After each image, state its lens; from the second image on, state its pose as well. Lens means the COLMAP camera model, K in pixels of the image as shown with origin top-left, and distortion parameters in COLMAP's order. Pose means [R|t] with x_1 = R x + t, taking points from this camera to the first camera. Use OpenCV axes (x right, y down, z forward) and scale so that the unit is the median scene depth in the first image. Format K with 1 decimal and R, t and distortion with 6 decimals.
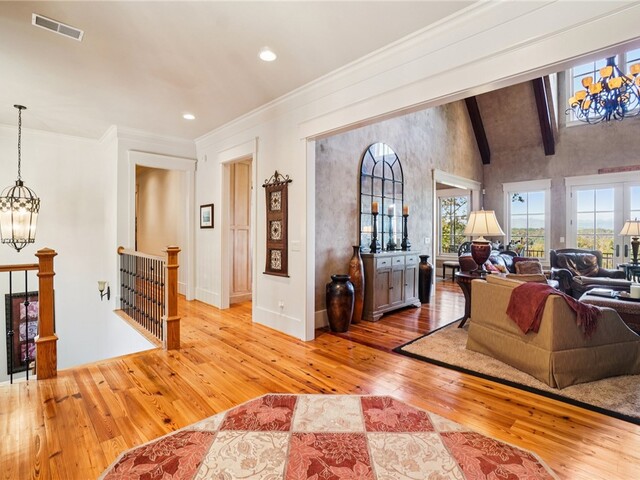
lens RADIAL K [[322.1, 0, 316.5], [0, 322.1, 235.4], [0, 0, 1]] dist [-0.049575, 0.014804]
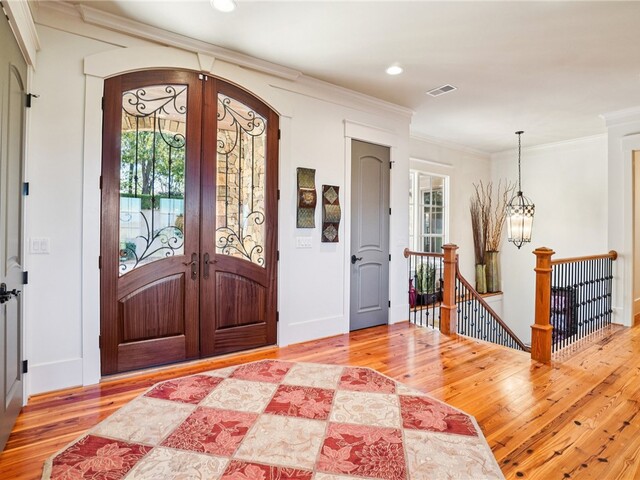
lens RADIAL K [[322.1, 0, 309.4], [0, 322.1, 230.4], [0, 0, 1]] dist [-0.049575, 0.014804]
pose [[-0.162516, -0.006835, -0.986682, 0.386642], [-0.018873, 0.999815, -0.003817, -0.000094], [0.986525, 0.018001, -0.162615, 0.346914]]
